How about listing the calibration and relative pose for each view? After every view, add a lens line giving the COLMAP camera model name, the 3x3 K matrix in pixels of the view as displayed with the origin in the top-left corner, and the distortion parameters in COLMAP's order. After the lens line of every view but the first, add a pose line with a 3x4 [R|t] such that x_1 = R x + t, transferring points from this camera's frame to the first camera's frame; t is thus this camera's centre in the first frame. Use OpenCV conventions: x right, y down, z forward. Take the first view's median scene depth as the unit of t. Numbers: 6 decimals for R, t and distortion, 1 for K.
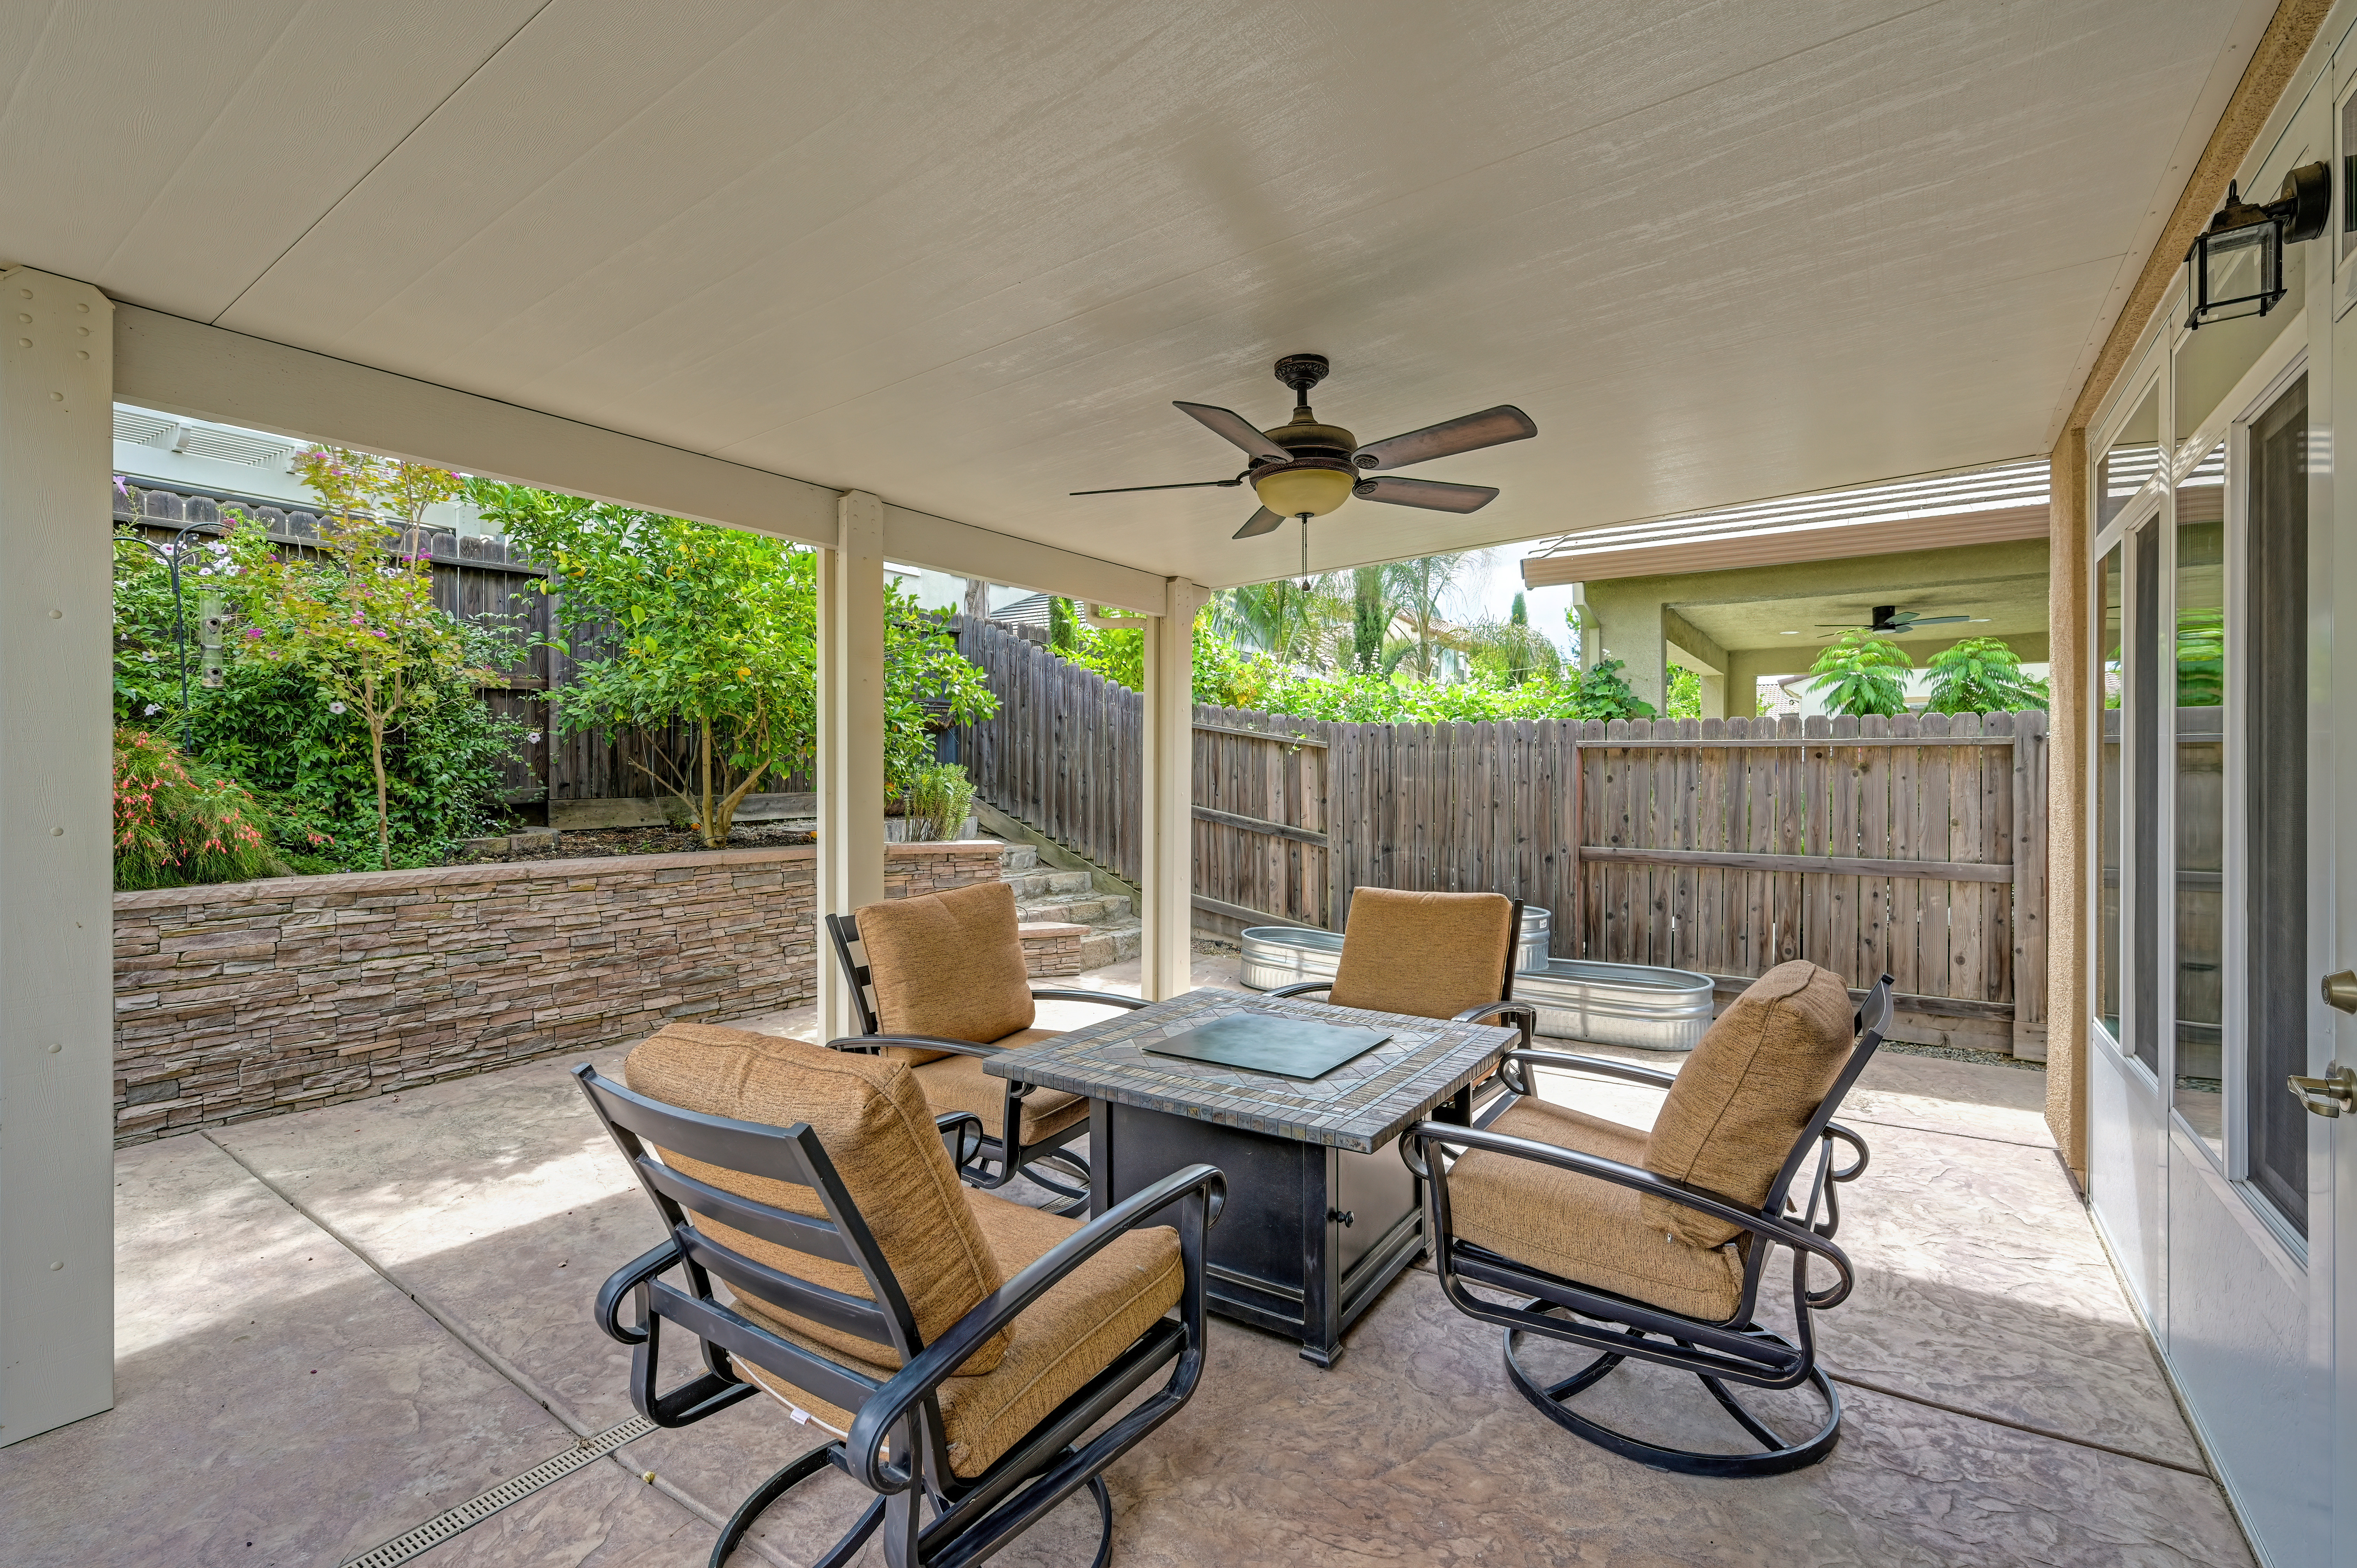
lens RADIAL K [[1033.6, 0, 1178.5], [0, 1033.6, 784.0], [0, 0, 1]] dist [0.000665, 0.000089]
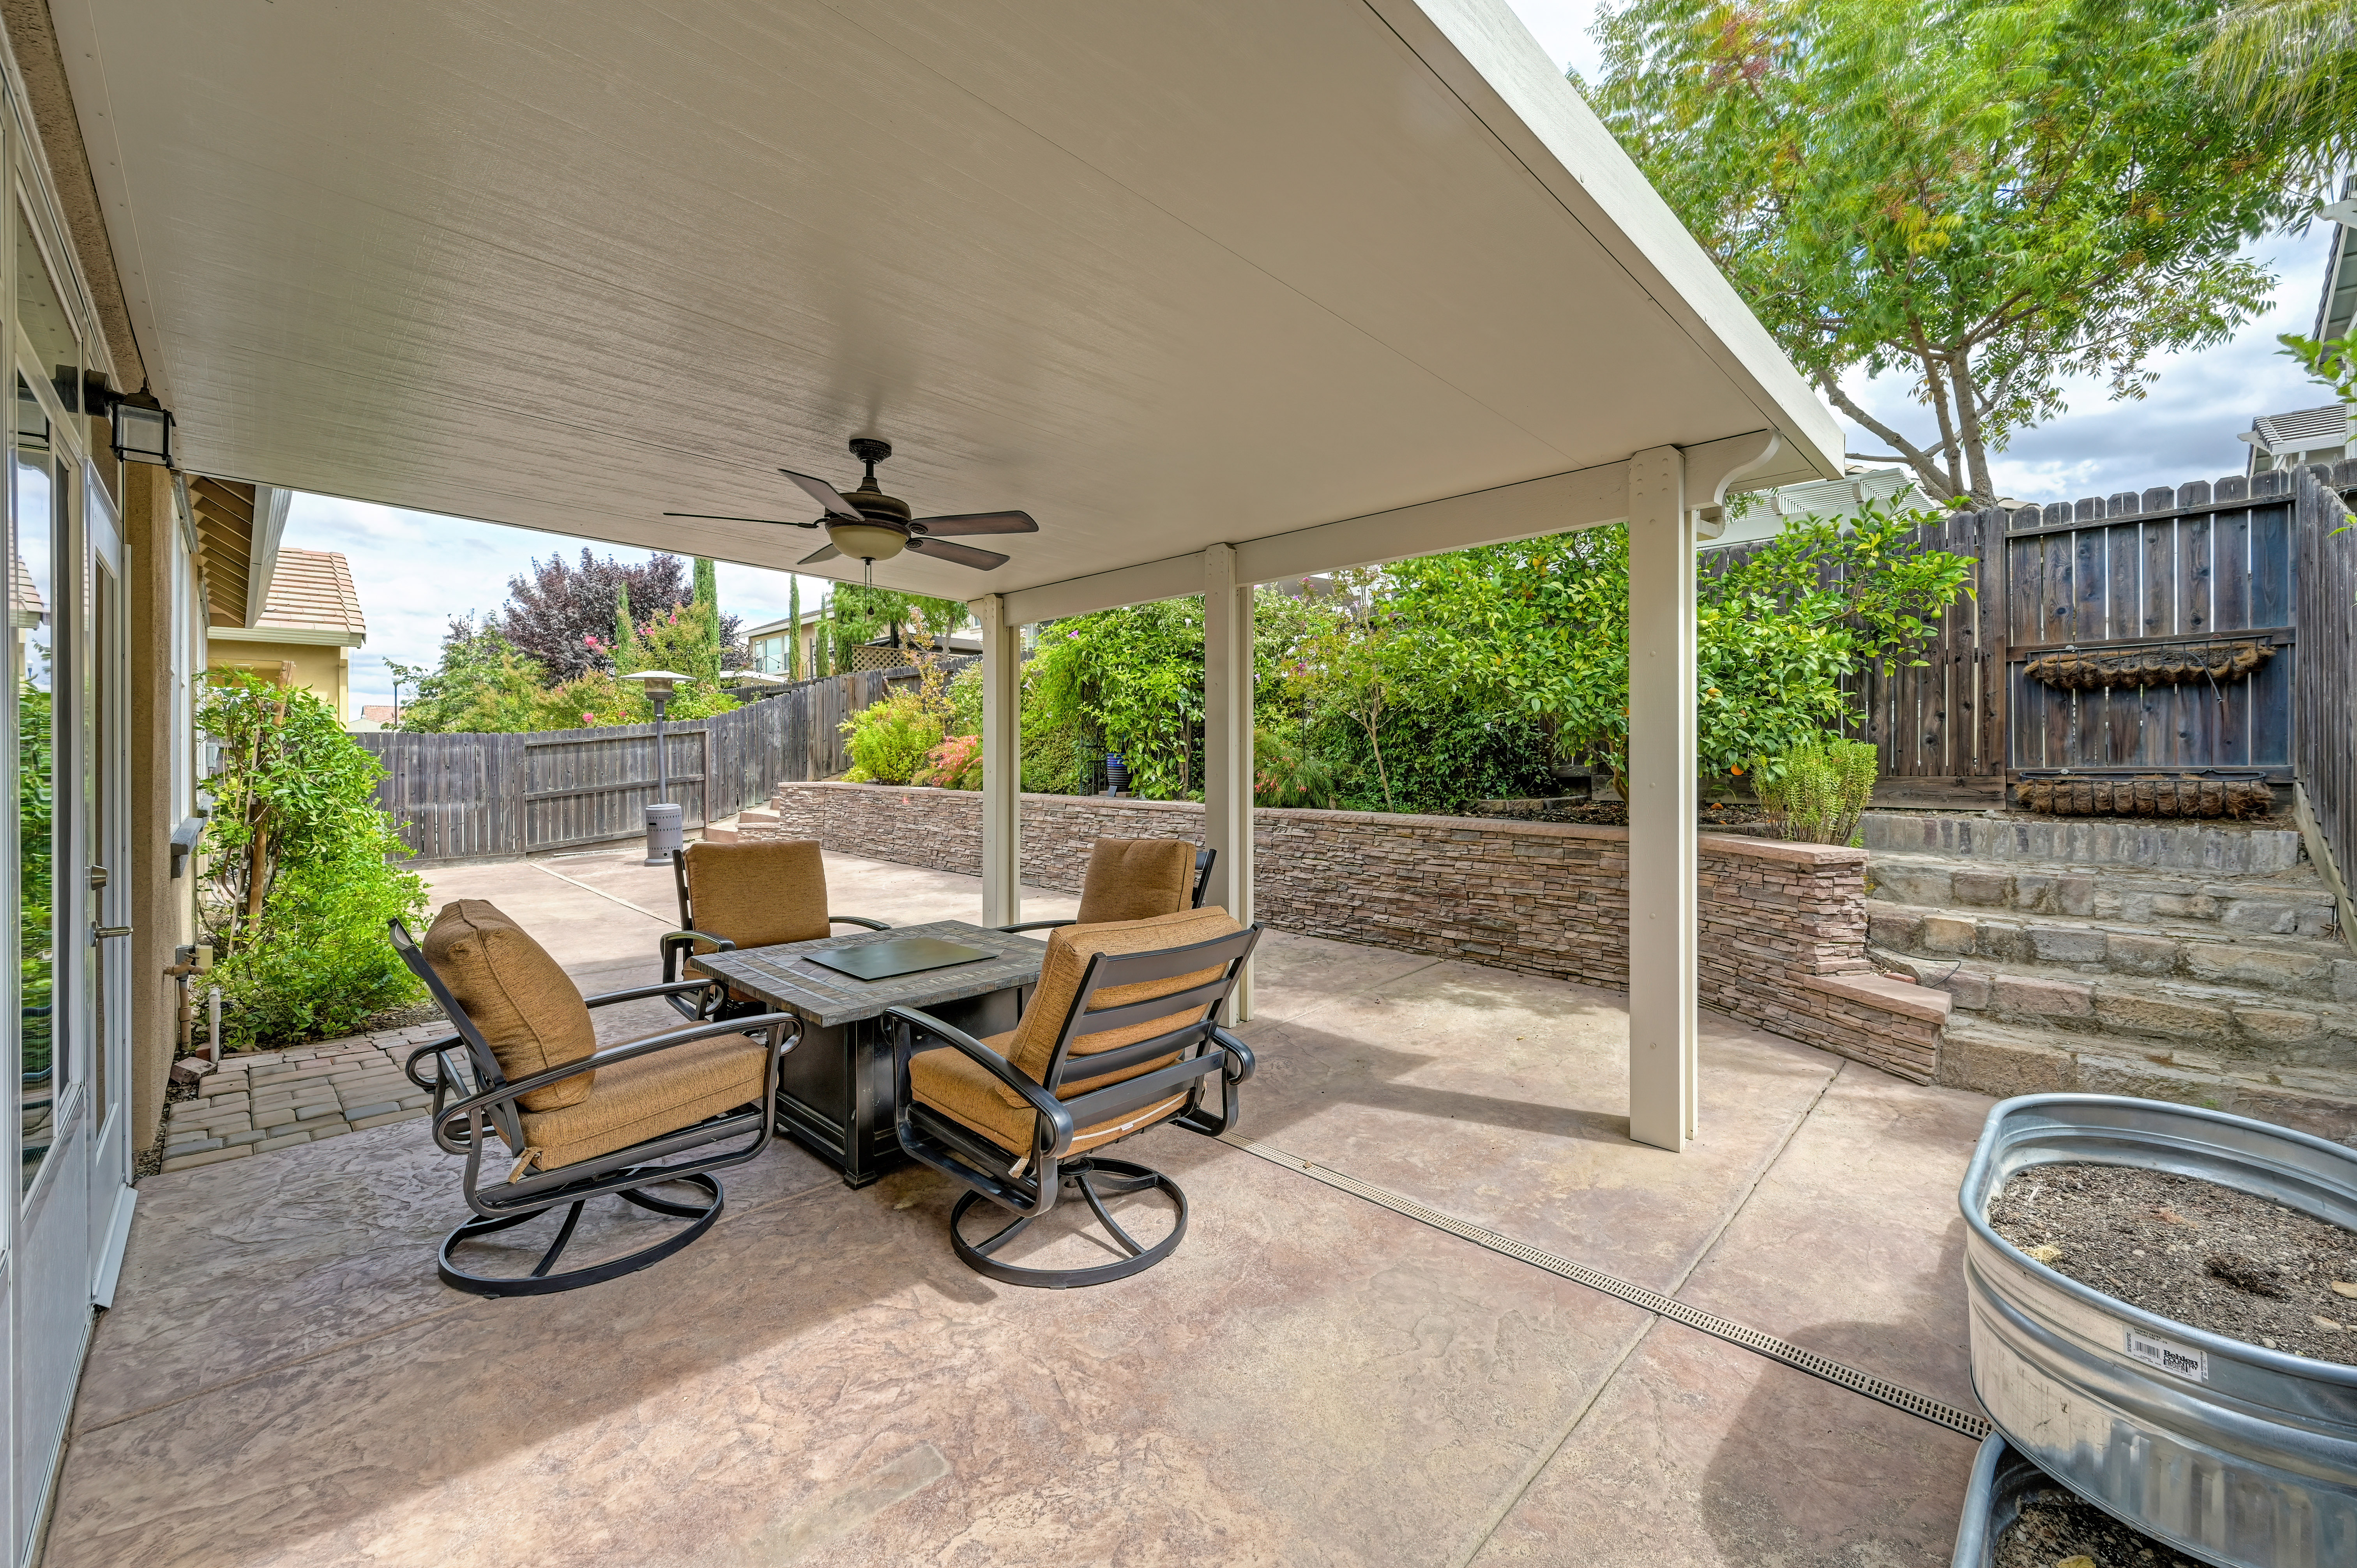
lens RADIAL K [[941.2, 0, 1199.9], [0, 941.2, 768.4], [0, 0, 1]] dist [0.009714, -0.000279]
pose [[-0.171005, 0.016466, -0.985133, 0.620148], [-0.009020, 0.999792, 0.018277, -0.008715], [0.985229, 0.012011, -0.170821, 0.810280]]
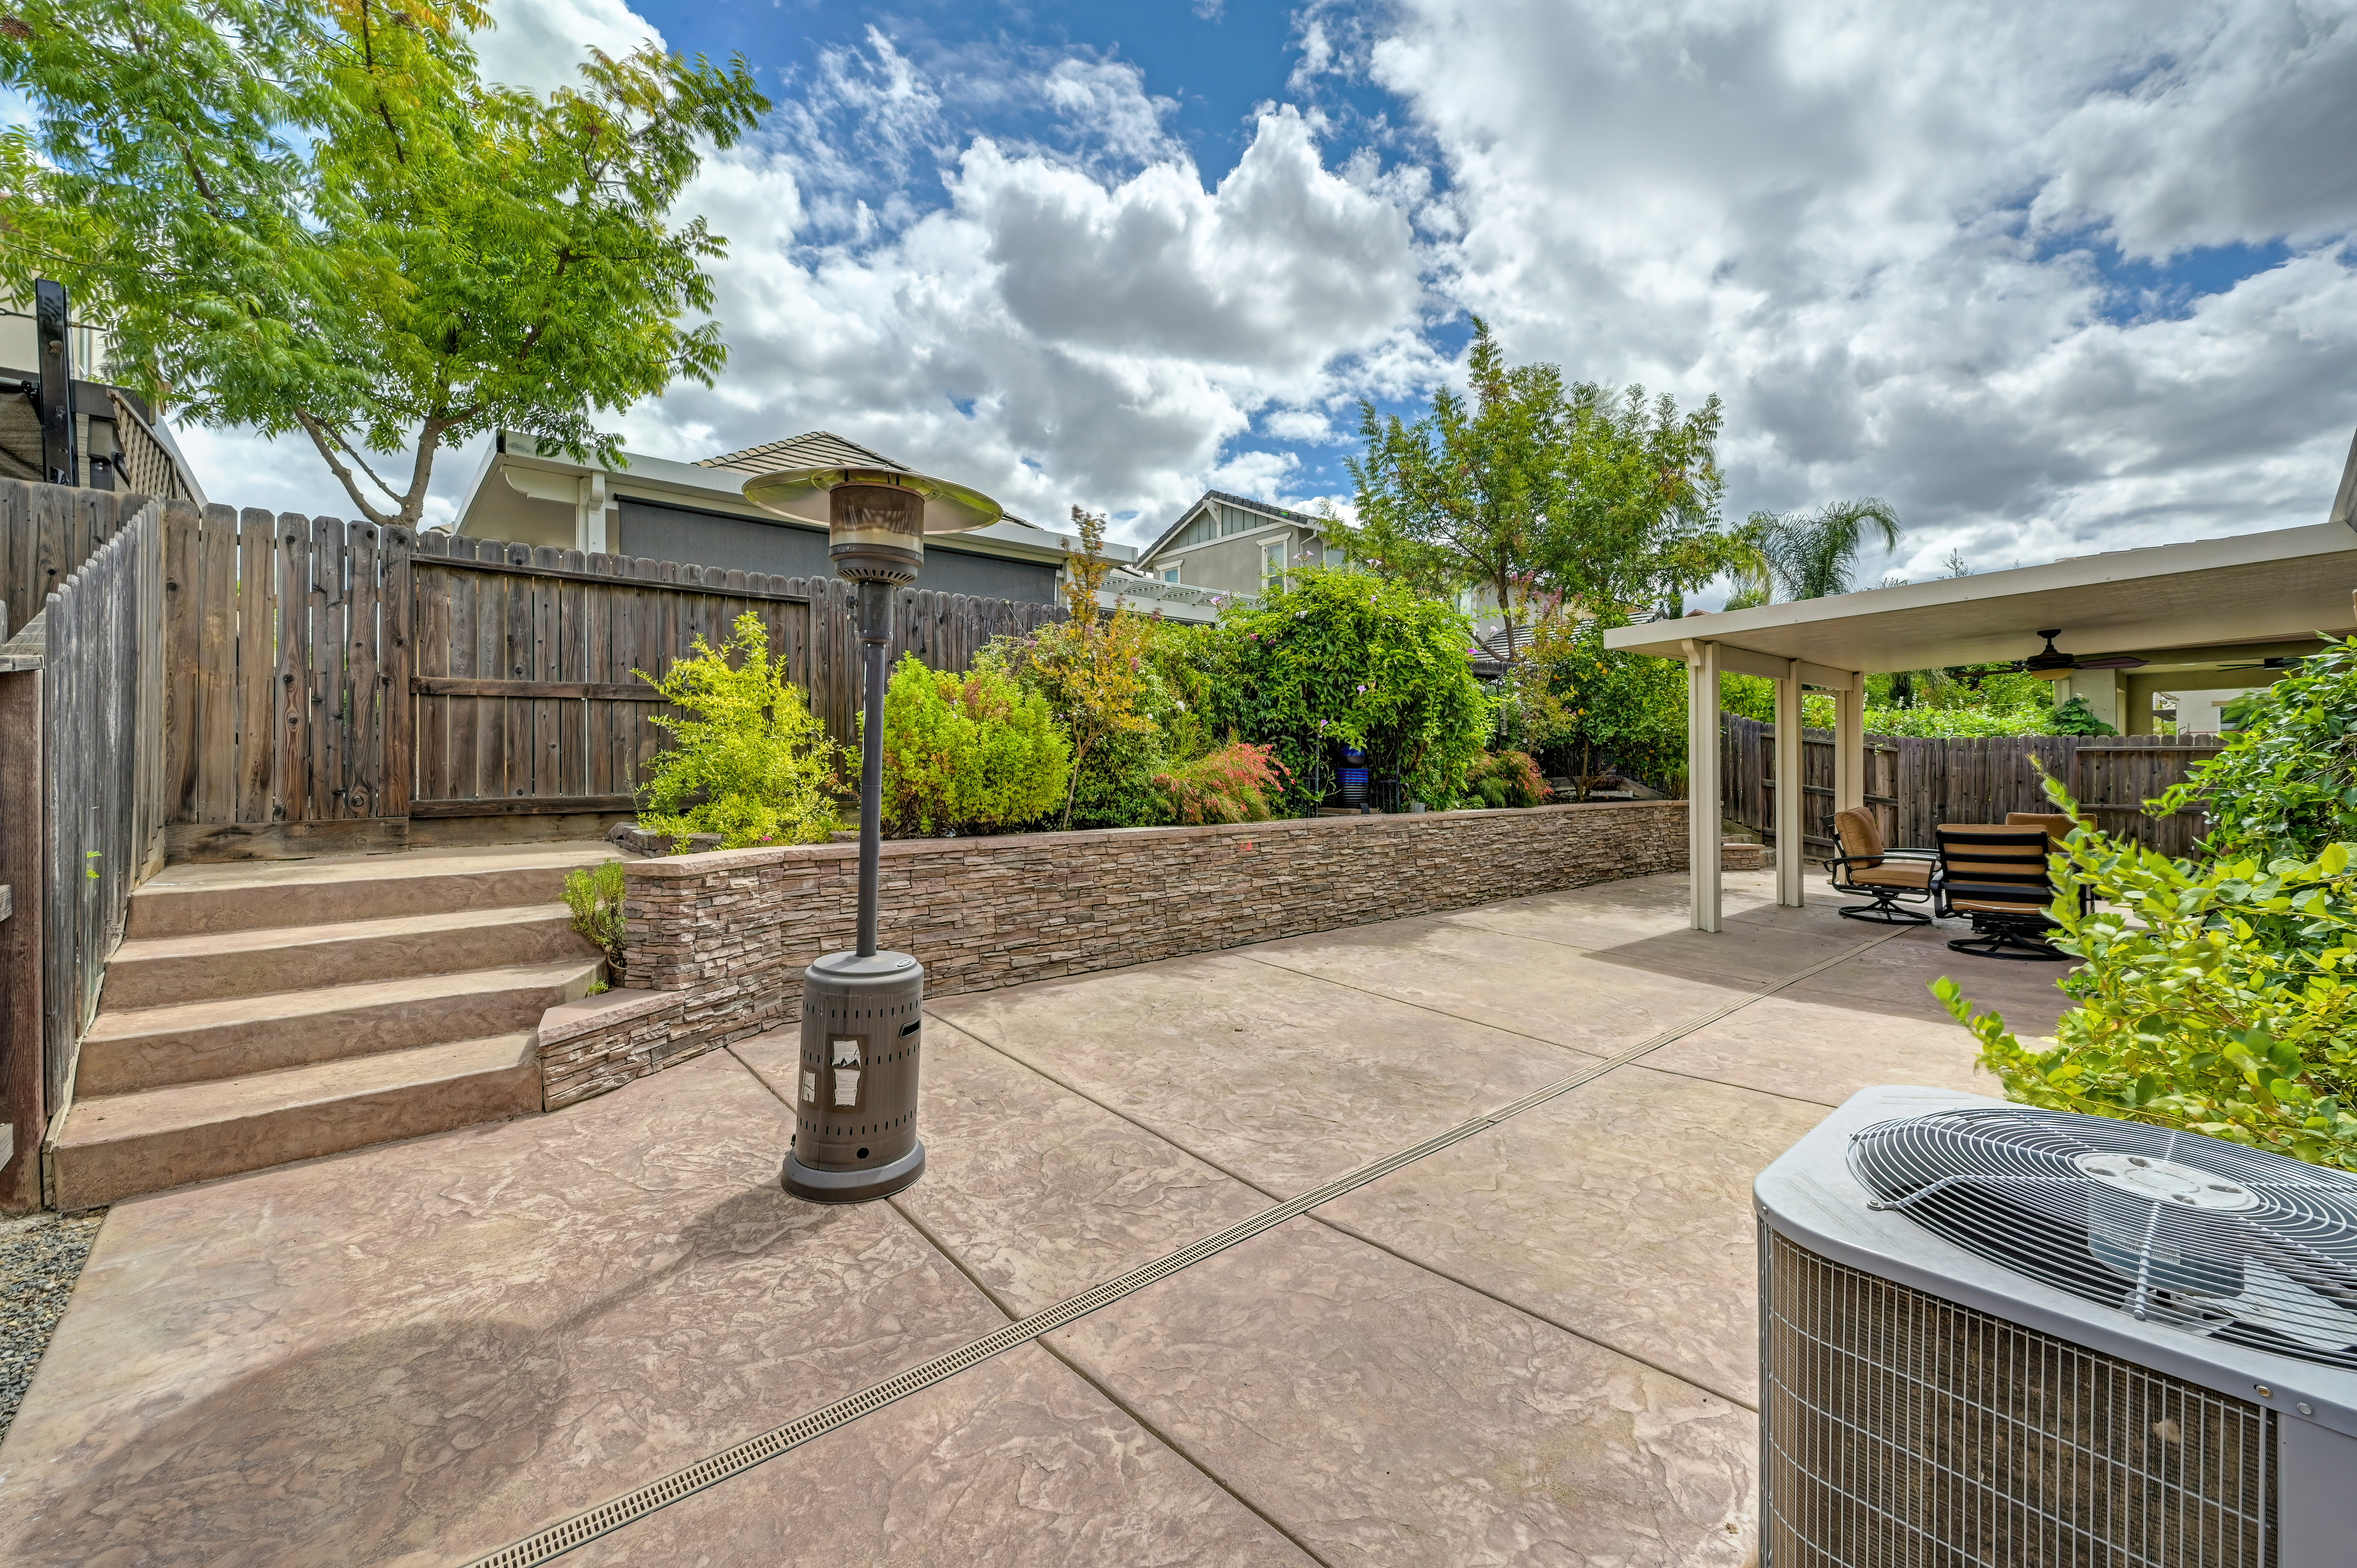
lens RADIAL K [[941.2, 0, 1199.9], [0, 941.2, 768.4], [0, 0, 1]] dist [0.009714, -0.000279]
pose [[0.972584, -0.005946, -0.232476, -0.823916], [0.004070, 0.999955, -0.008550, 0.004850], [0.232517, 0.007370, 0.972564, -1.131916]]
